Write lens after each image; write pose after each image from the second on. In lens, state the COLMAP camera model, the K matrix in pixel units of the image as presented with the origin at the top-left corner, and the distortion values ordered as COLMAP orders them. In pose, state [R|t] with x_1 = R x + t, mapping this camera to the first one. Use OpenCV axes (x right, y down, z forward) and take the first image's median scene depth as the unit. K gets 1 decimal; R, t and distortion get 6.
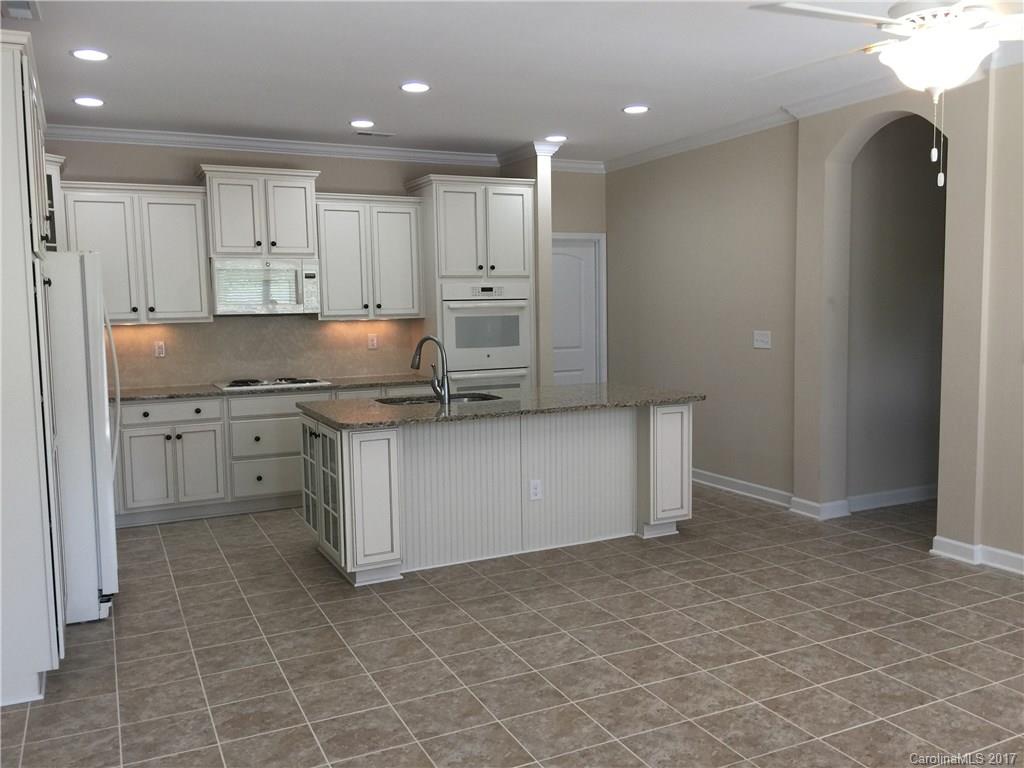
lens RADIAL K [[860.2, 0, 517.6], [0, 860.2, 384.5], [0, 0, 1]] dist [0.059970, -0.092521]
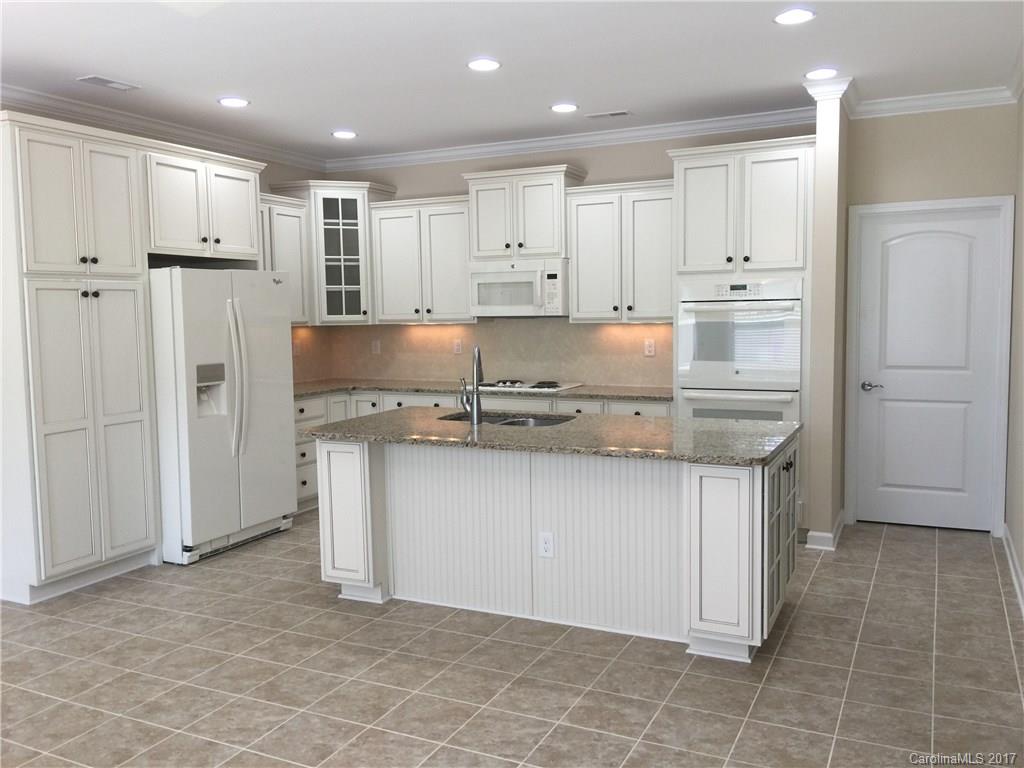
lens RADIAL K [[860.2, 0, 518.0], [0, 860.2, 381.0], [0, 0, 1]] dist [0.059970, -0.092521]
pose [[0.622513, 0.073518, -0.779148, 0.603042], [-0.069705, 0.996830, 0.038365, -0.055512], [0.779499, 0.030427, 0.625664, 0.472289]]
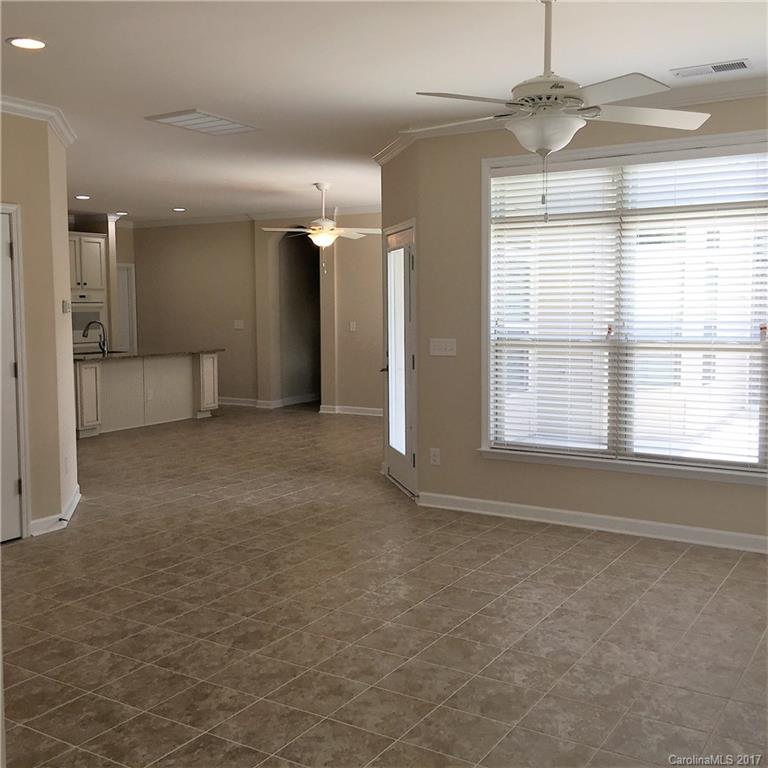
lens RADIAL K [[872.5, 0, 383.8], [0, 872.5, 395.5], [0, 0, 1]] dist [0.040507, 0.000000]
pose [[0.850321, -0.038716, 0.524838, -0.599687], [0.039674, 0.999168, 0.009428, 0.126416], [-0.524766, 0.012806, 0.851150, -1.077689]]
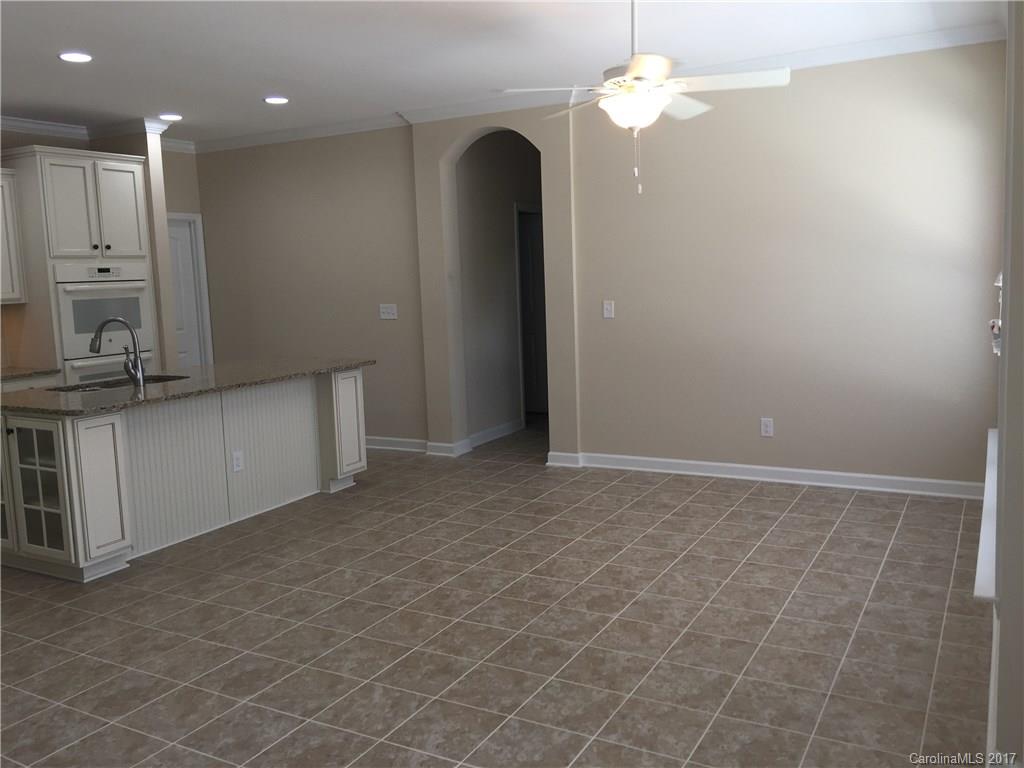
lens RADIAL K [[860.2, 0, 525.3], [0, 860.2, 372.3], [0, 0, 1]] dist [0.059970, -0.092521]
pose [[0.814085, -0.078980, 0.575350, -0.284677], [0.076433, 0.996663, 0.028667, 0.011756], [-0.575694, 0.020638, 0.817405, -0.054092]]
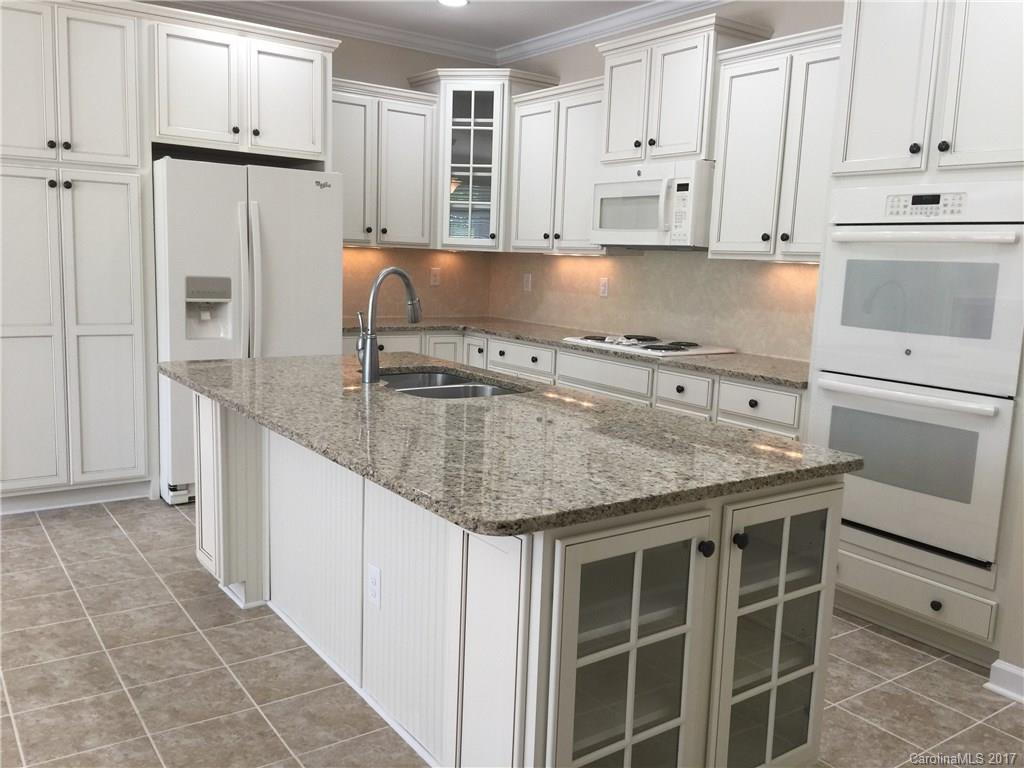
lens RADIAL K [[860.2, 0, 514.6], [0, 860.2, 387.5], [0, 0, 1]] dist [0.059970, -0.092521]
pose [[0.164598, 0.171865, -0.971272, 0.489480], [-0.135277, 0.979332, 0.150366, -0.073532], [0.977040, 0.106641, 0.184445, 0.961842]]
